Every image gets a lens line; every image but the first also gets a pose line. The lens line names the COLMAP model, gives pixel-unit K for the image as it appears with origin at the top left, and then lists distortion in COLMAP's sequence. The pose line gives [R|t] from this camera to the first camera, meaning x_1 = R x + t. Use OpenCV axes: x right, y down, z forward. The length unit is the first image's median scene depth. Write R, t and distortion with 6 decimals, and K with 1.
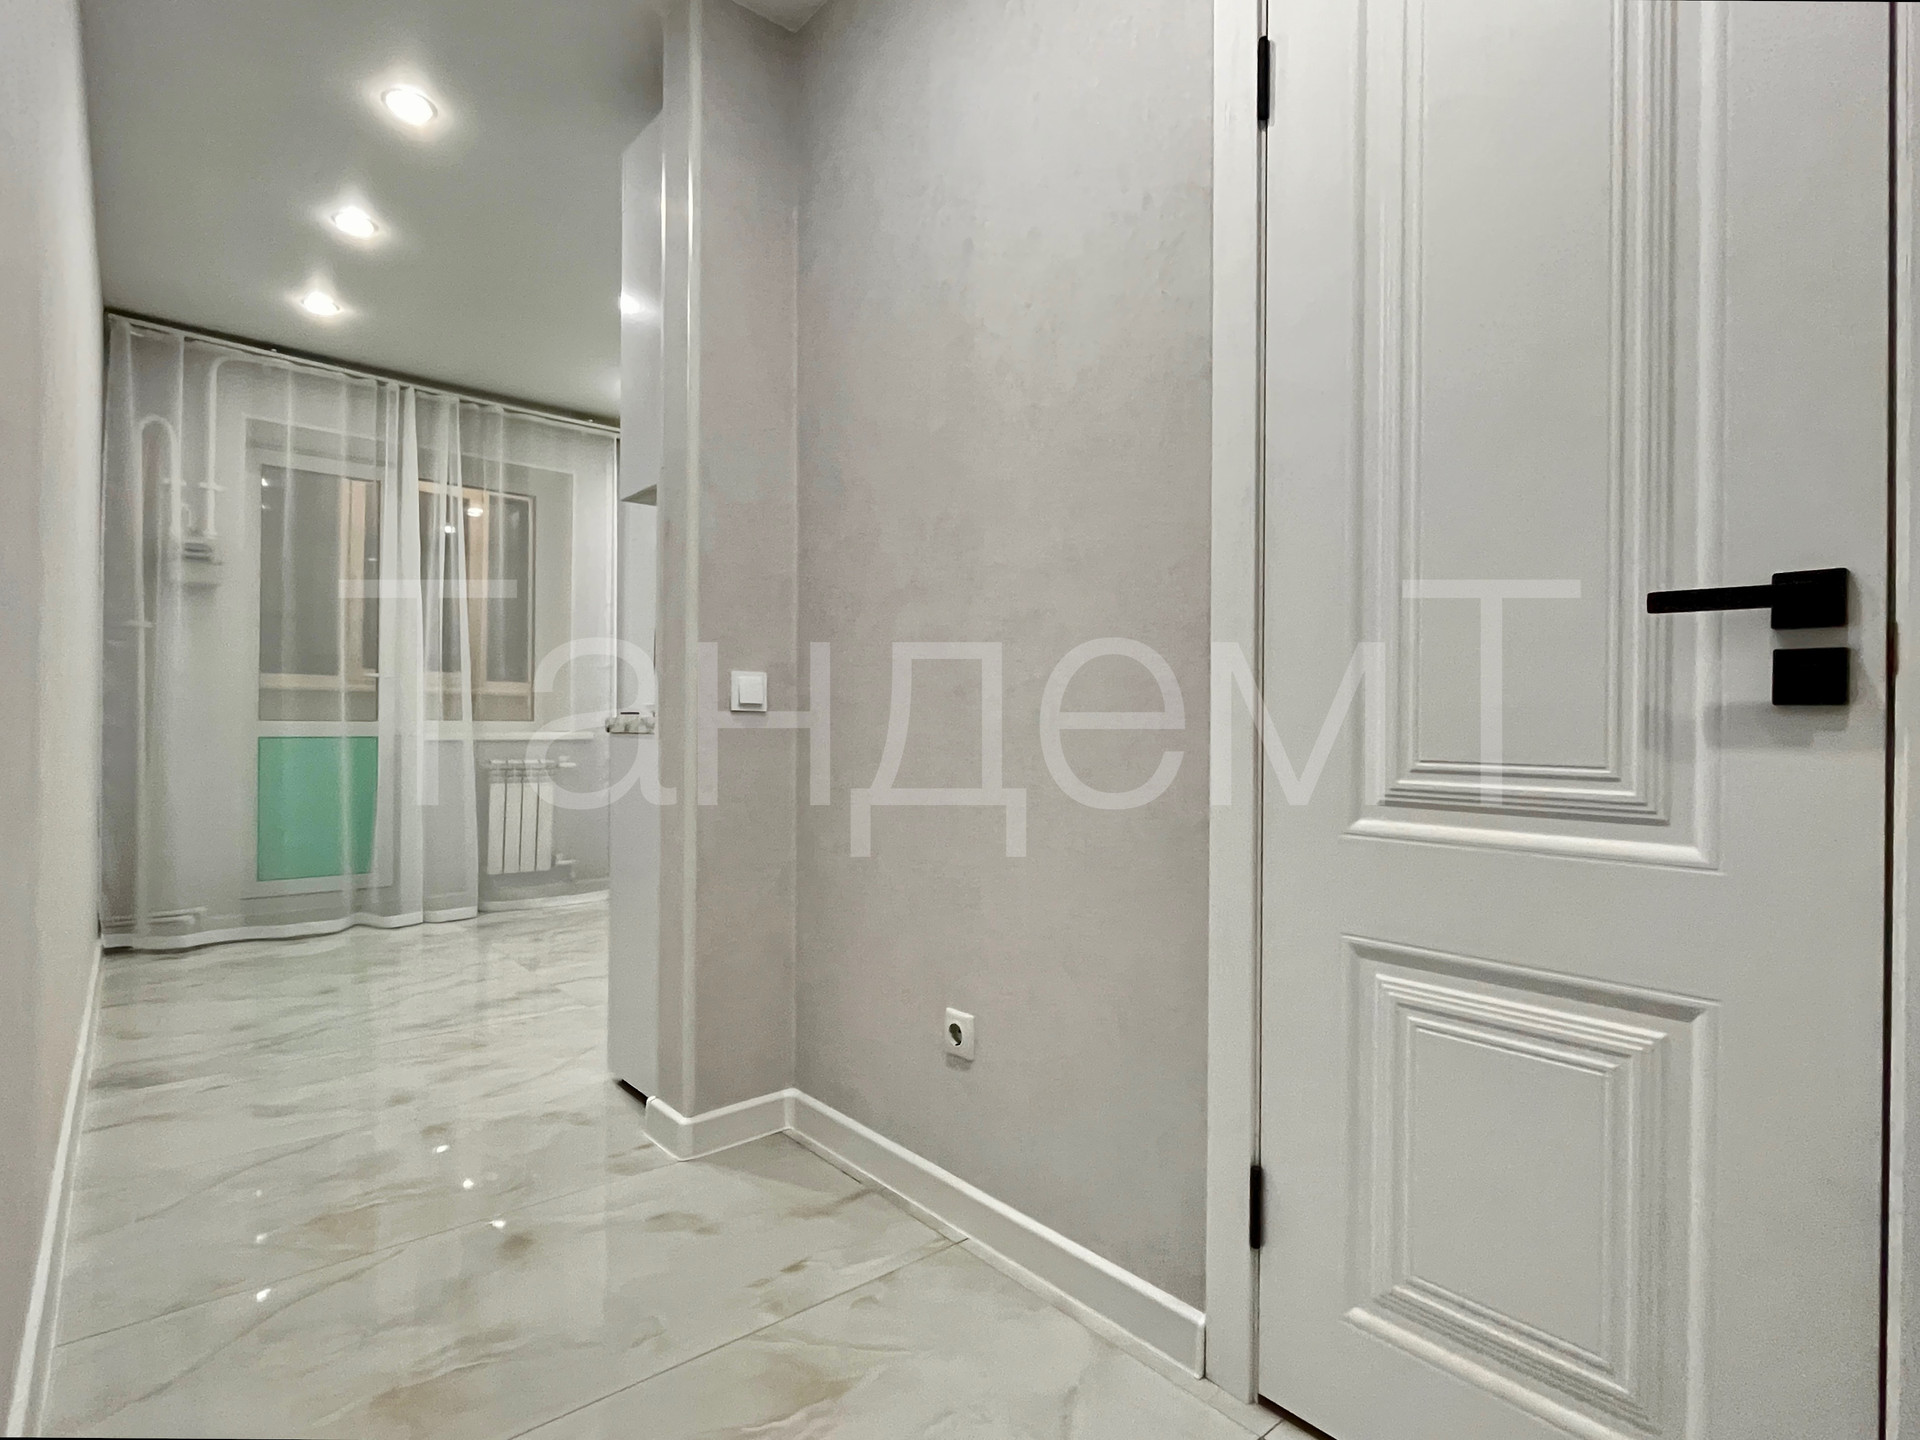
lens RADIAL K [[956.1, 0, 960.0], [0, 956.1, 720.0], [0, 0, 1]] dist [0.000502, 0.000687]
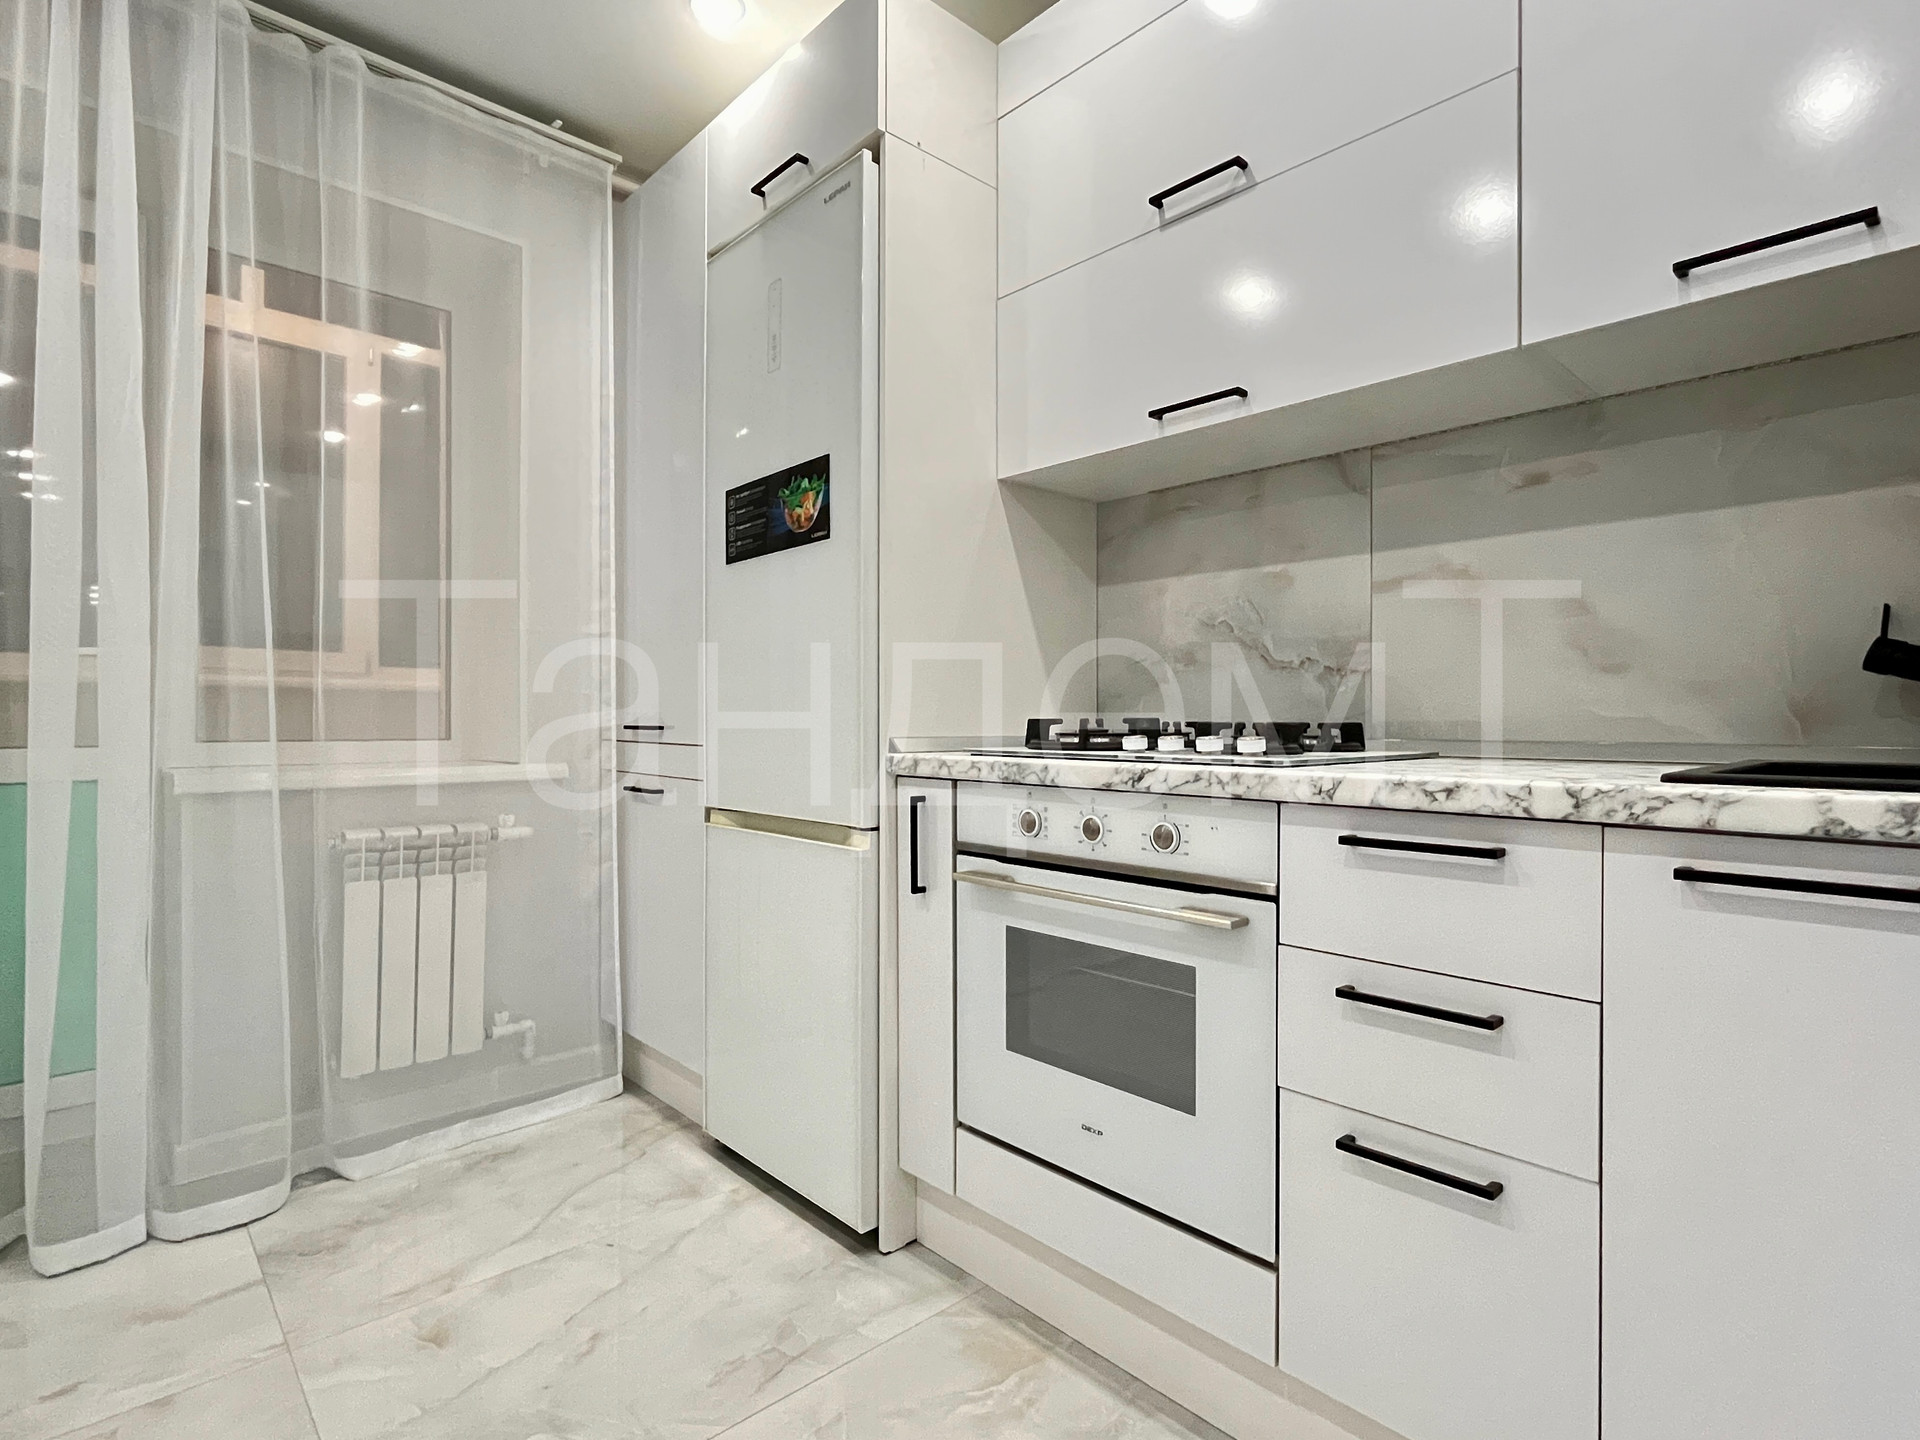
lens RADIAL K [[957.9, 0, 960.0], [0, 957.9, 720.0], [0, 0, 1]] dist [-0.004295, -0.000046]
pose [[0.999276, -0.008656, 0.037036, -0.220244], [0.008549, 0.999959, 0.003034, -0.011654], [-0.037061, -0.002715, 0.999309, 0.552011]]
